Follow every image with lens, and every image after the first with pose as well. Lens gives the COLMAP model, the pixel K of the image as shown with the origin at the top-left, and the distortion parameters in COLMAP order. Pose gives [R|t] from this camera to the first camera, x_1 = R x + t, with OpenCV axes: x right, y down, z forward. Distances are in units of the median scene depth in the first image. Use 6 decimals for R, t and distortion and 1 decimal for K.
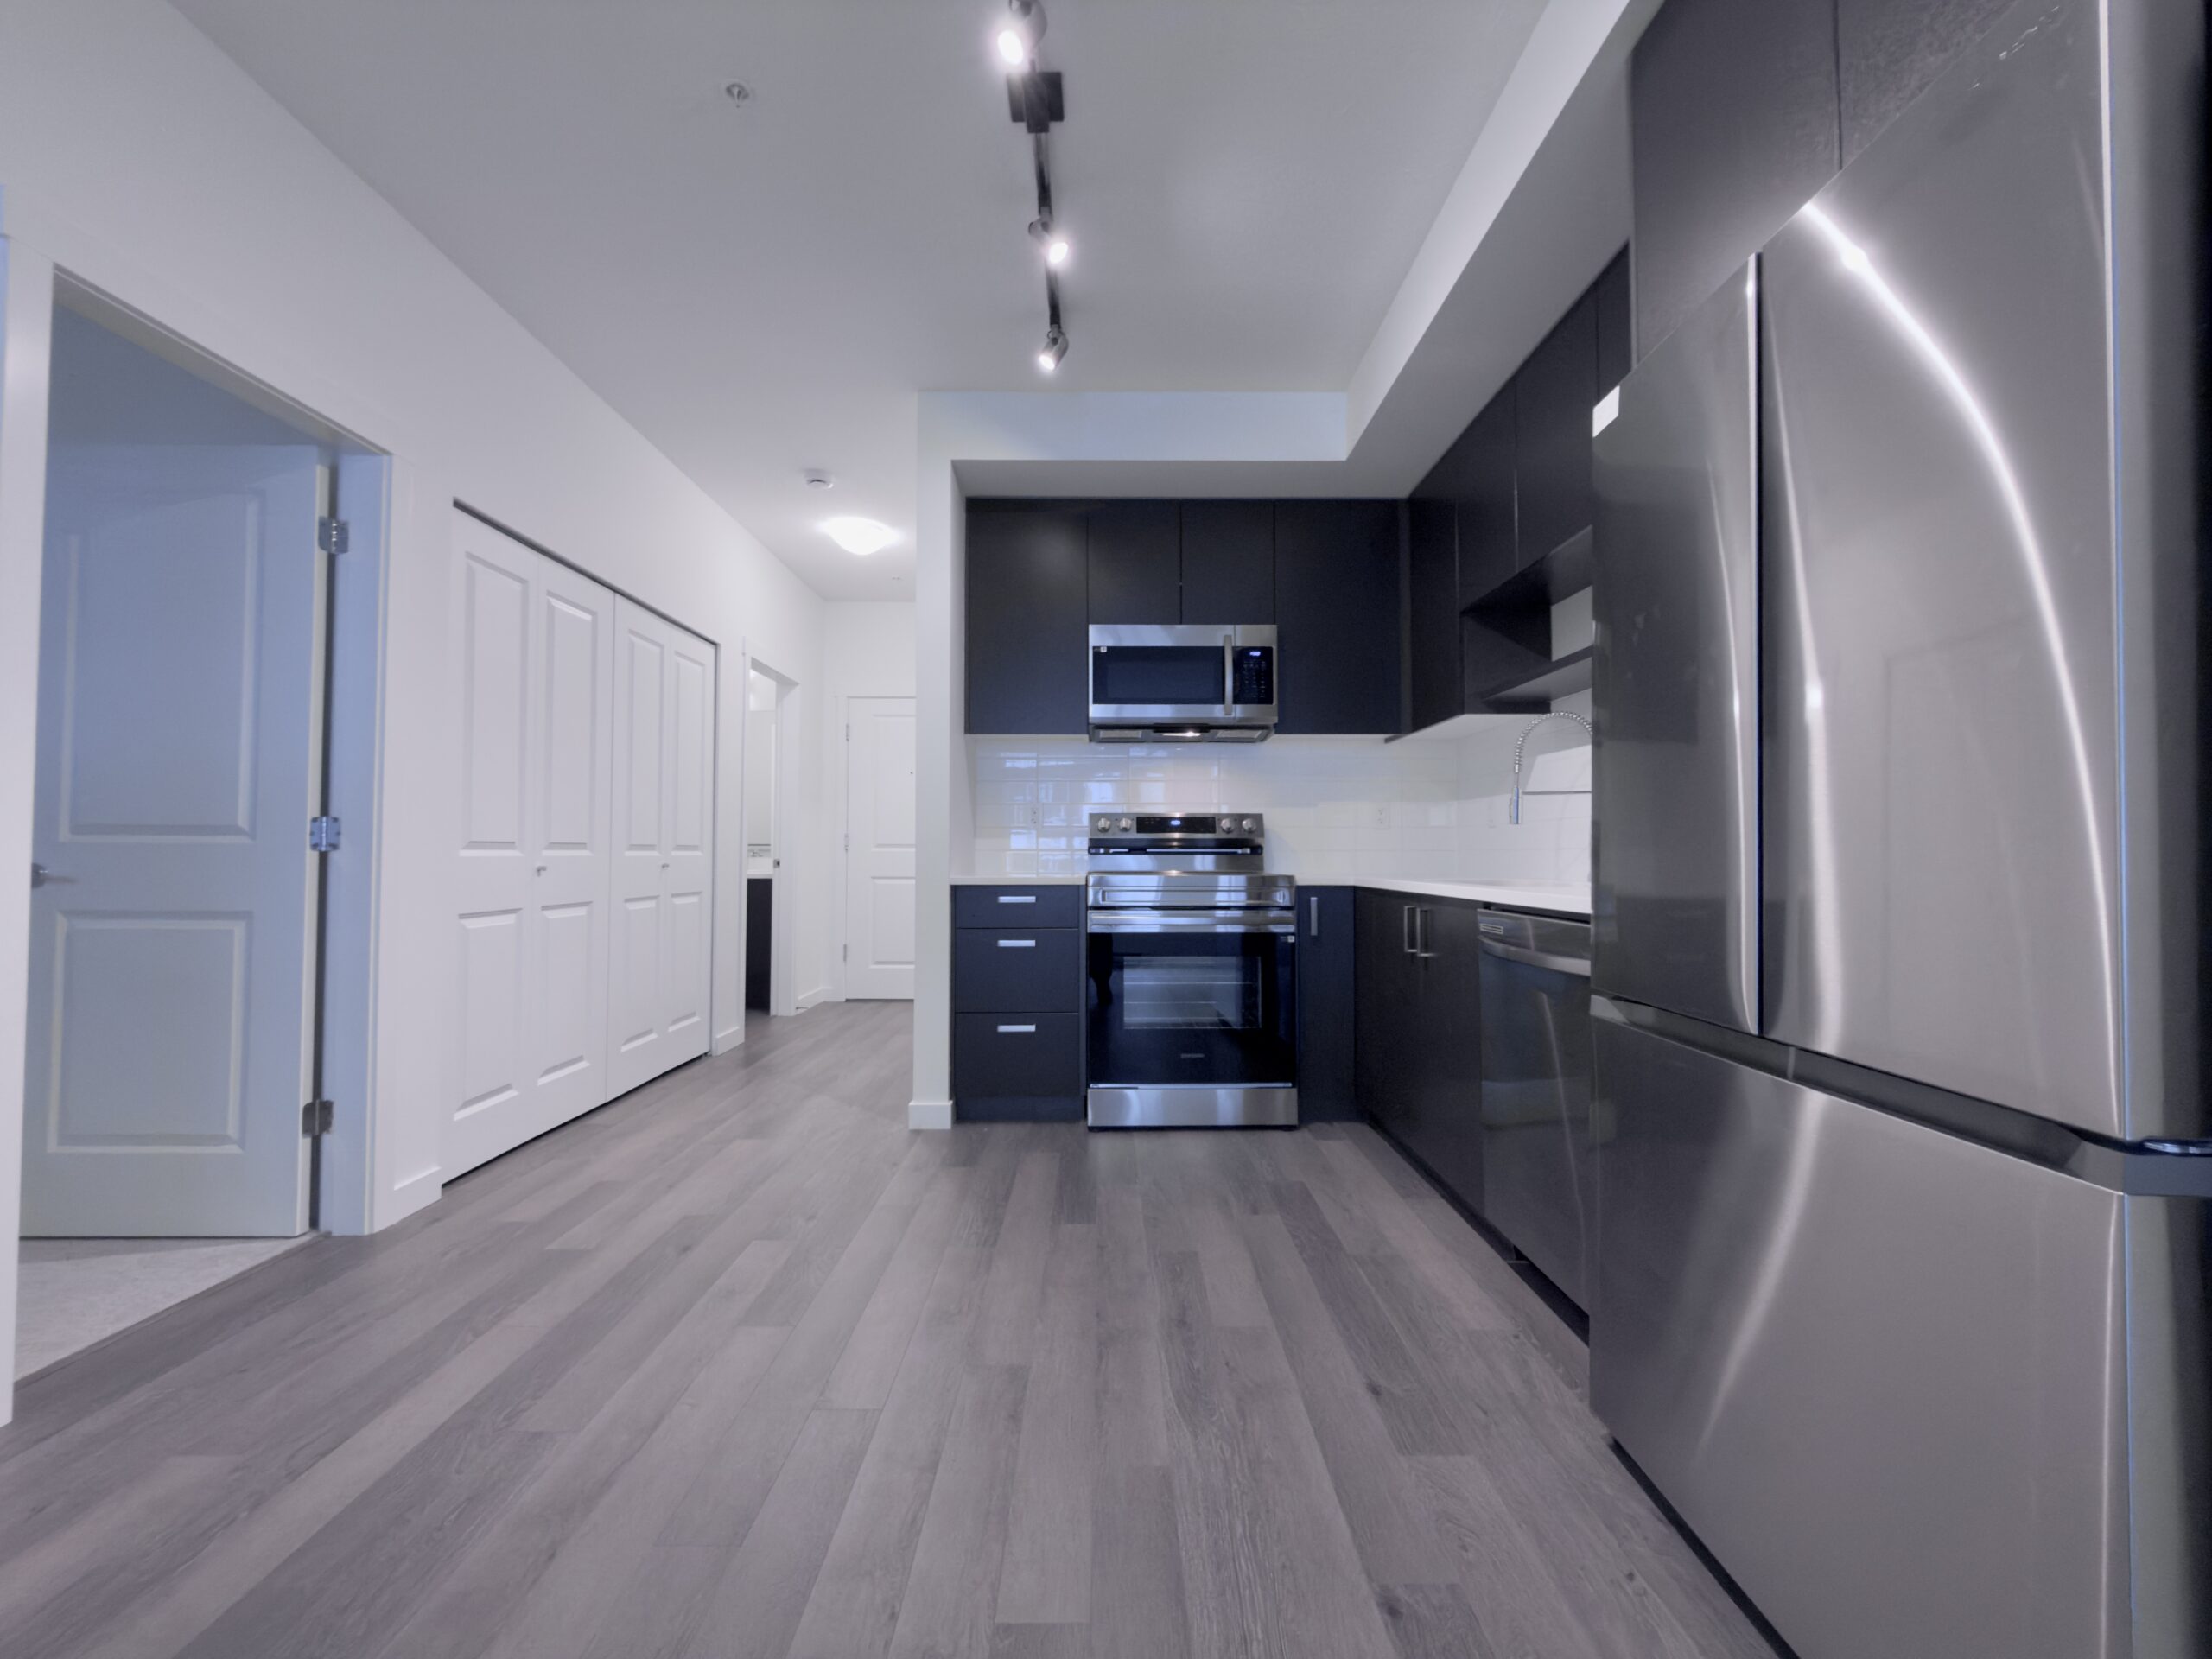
lens RADIAL K [[881.3, 0, 1100.9], [0, 881.3, 836.9], [0, 0, 1]] dist [-0.001600, -0.000061]
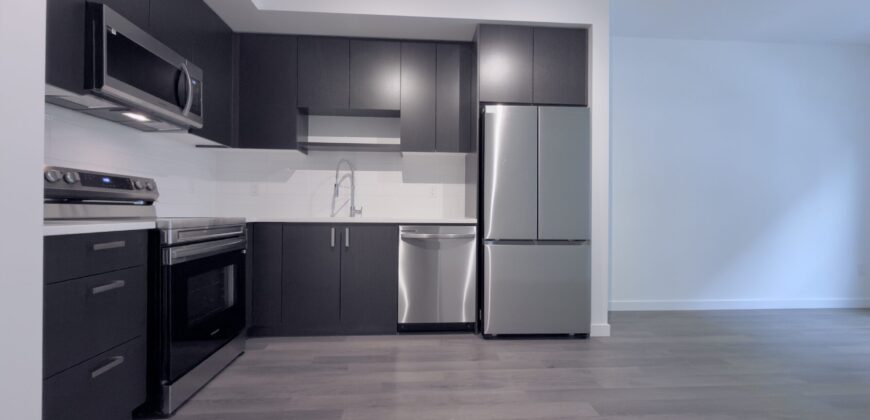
lens RADIAL K [[345.8, 0, 435.0], [0, 345.8, 210.0], [0, 0, 1]] dist [-0.000255, 0.000144]
pose [[-0.069824, 0.000252, 0.997559, -0.535111], [-0.029118, 0.999573, -0.002291, 0.017863], [-0.997134, -0.029206, -0.069787, 0.640799]]
